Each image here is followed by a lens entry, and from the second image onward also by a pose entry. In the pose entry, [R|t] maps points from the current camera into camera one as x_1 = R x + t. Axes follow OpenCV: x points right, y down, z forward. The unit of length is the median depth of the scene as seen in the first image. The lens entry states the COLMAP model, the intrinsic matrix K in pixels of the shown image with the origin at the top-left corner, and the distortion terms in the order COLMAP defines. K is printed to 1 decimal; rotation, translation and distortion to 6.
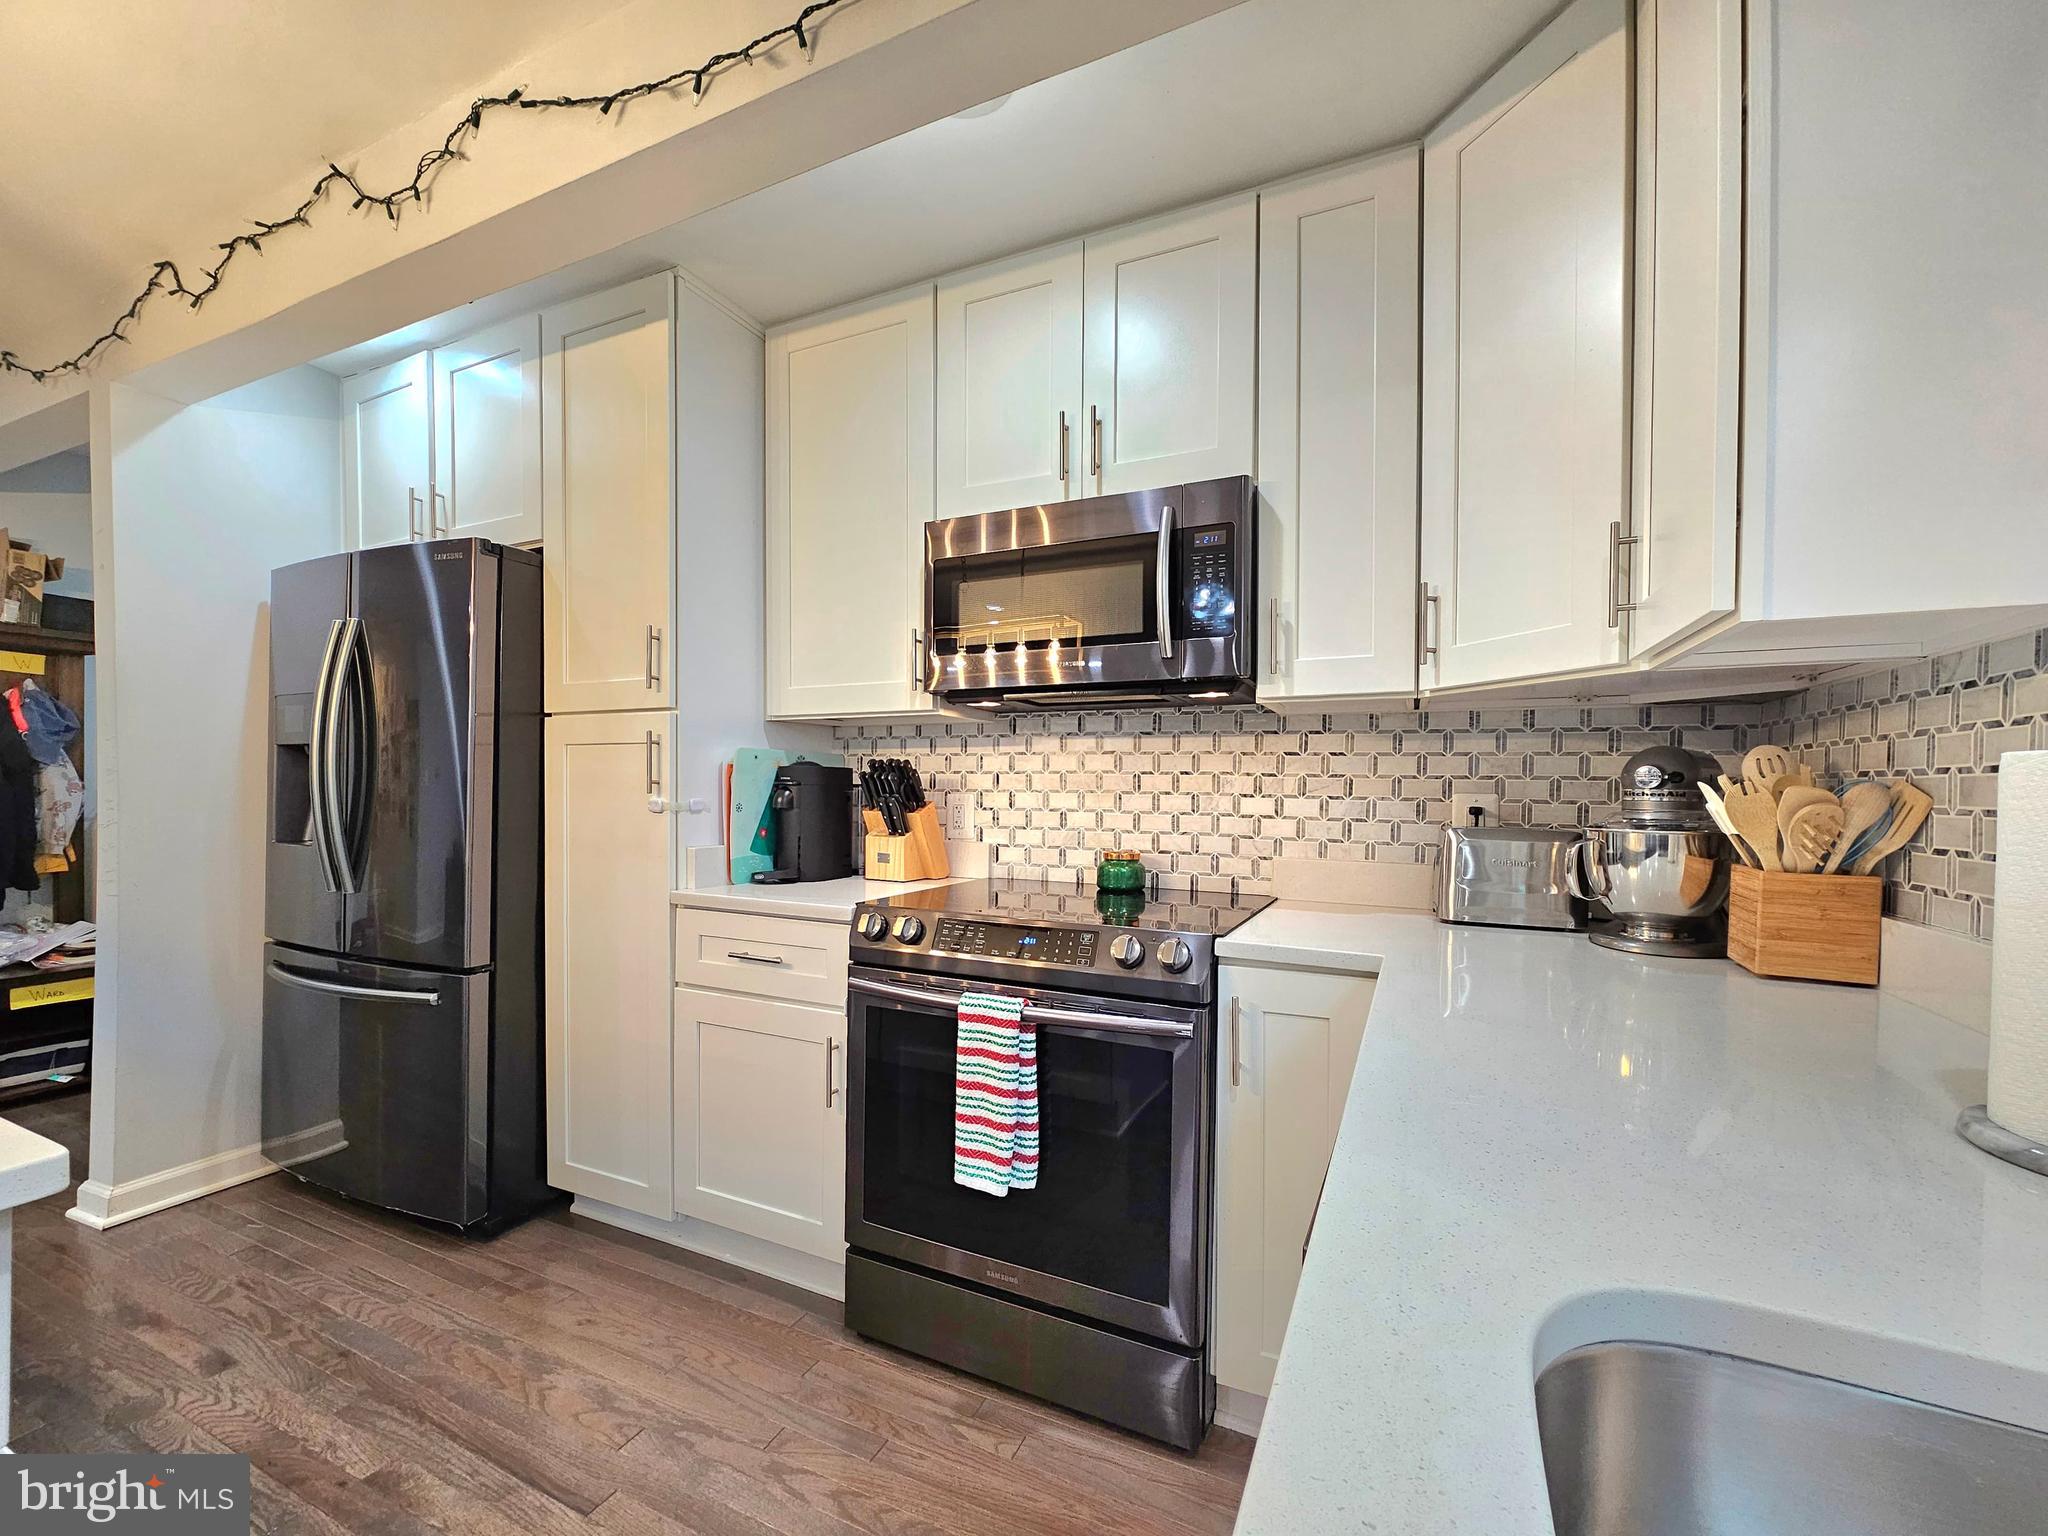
lens RADIAL K [[835.5, 0, 1022.7], [0, 835.5, 804.5], [0, 0, 1]] dist [-0.002517, 0.000922]
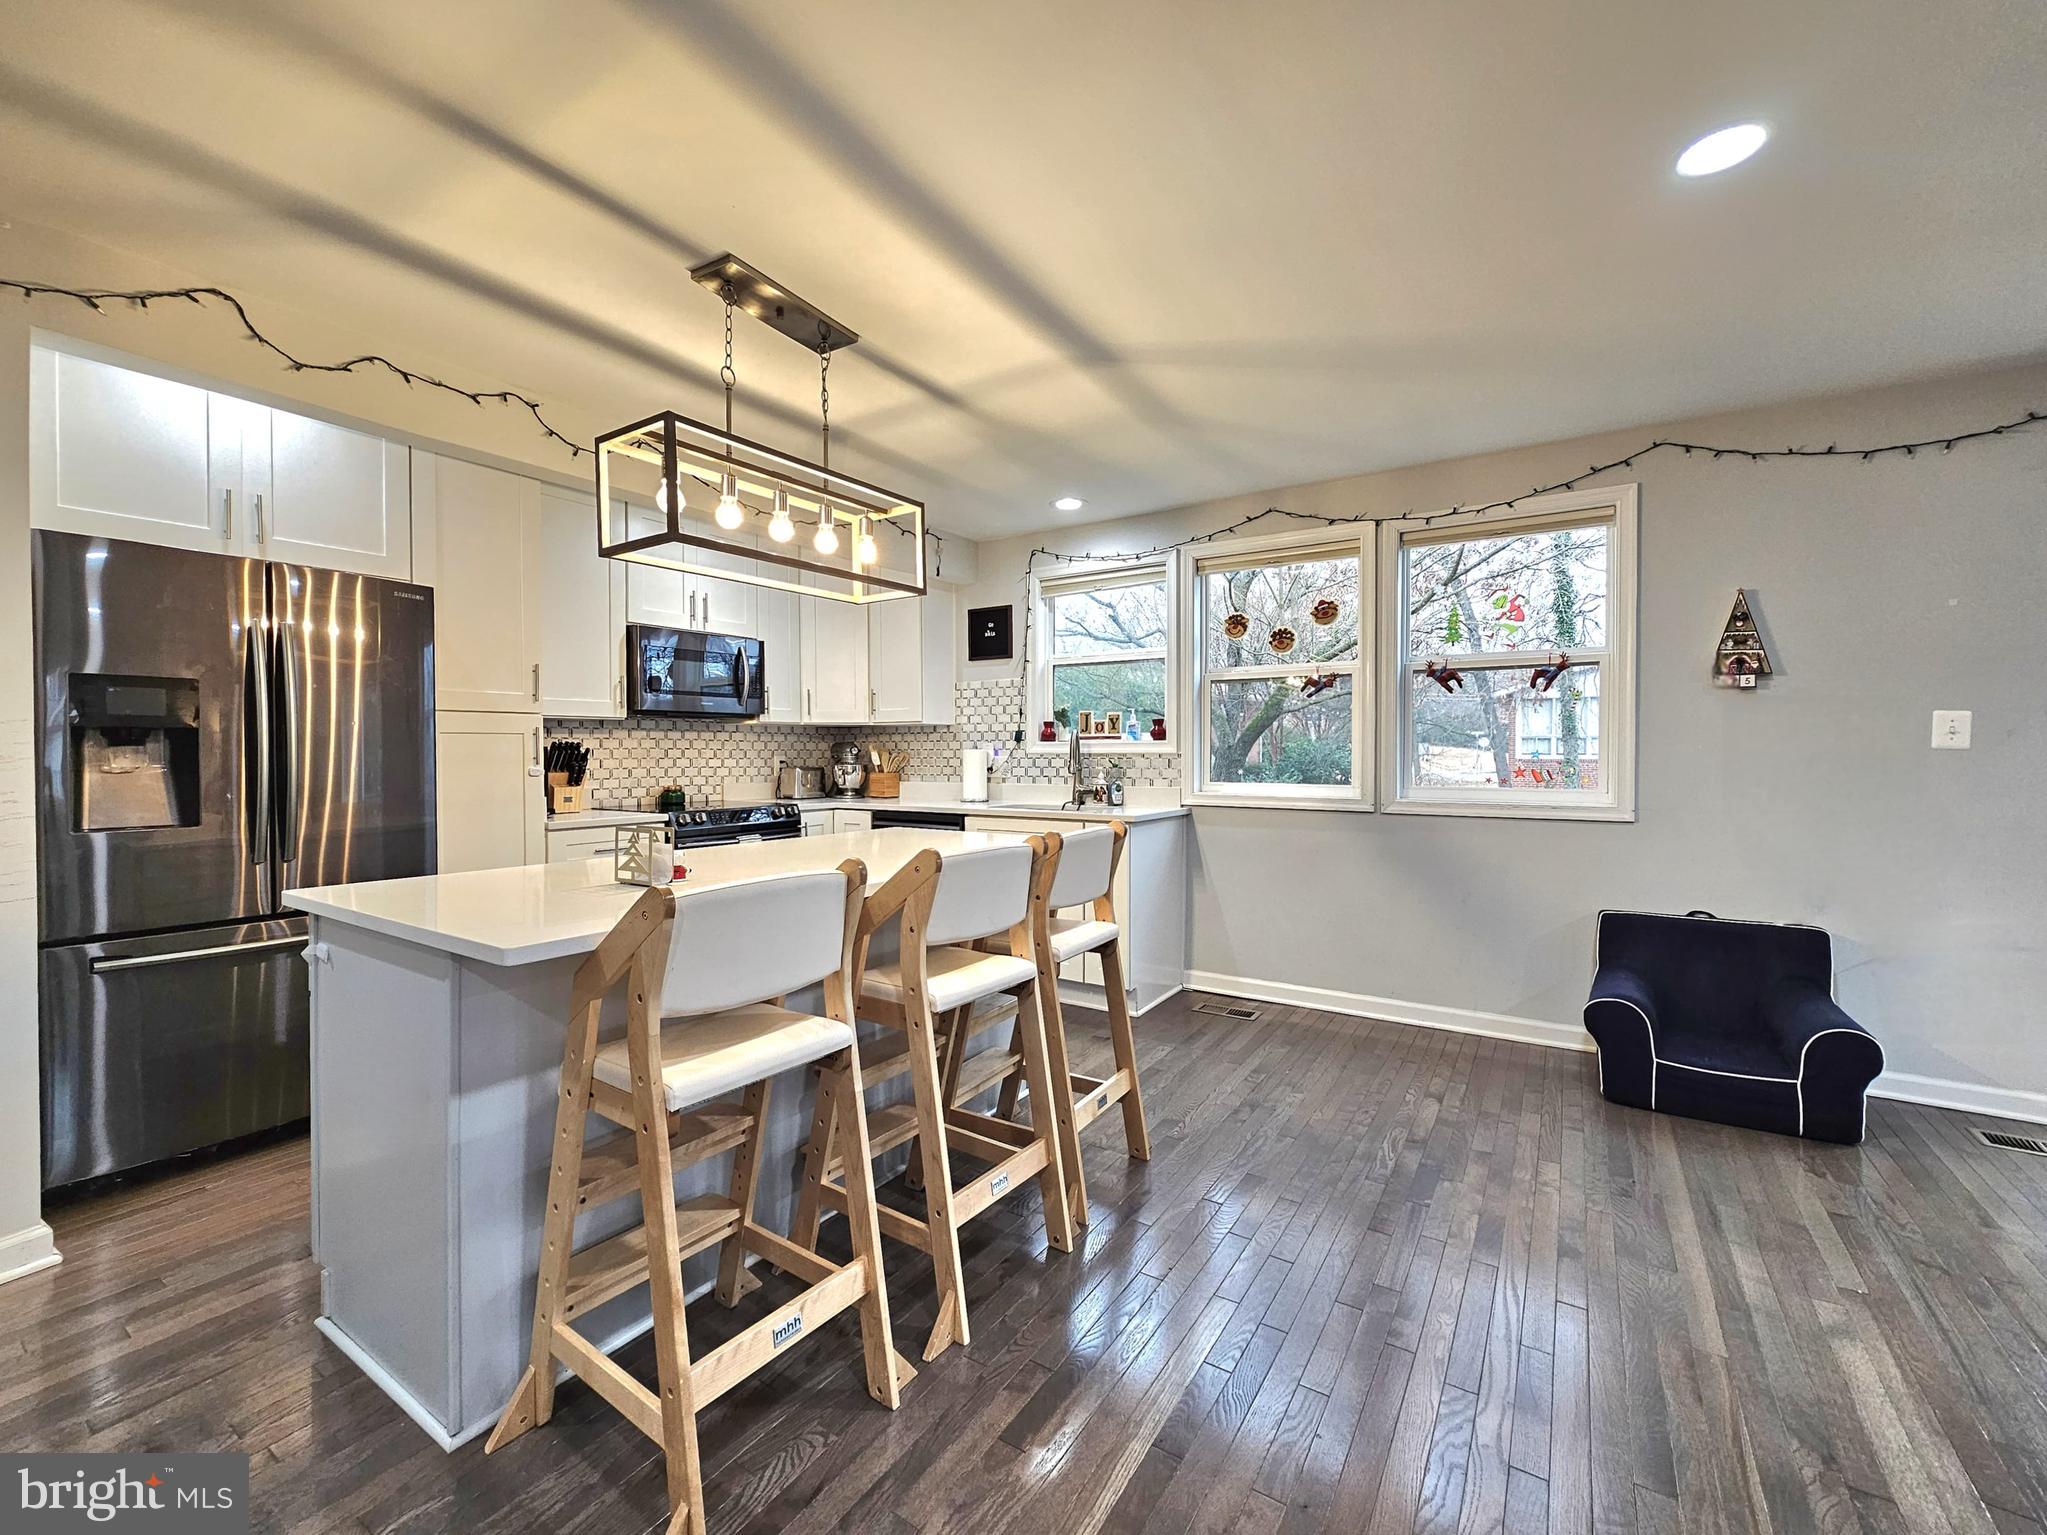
lens RADIAL K [[835.1, 0, 1025.1], [0, 835.1, 764.1], [0, 0, 1]] dist [-0.002517, 0.000922]
pose [[0.134302, -0.029035, 0.990515, -1.947919], [0.022146, 0.999409, 0.026293, -0.037396], [-0.990693, 0.018405, 0.134866, -0.172099]]
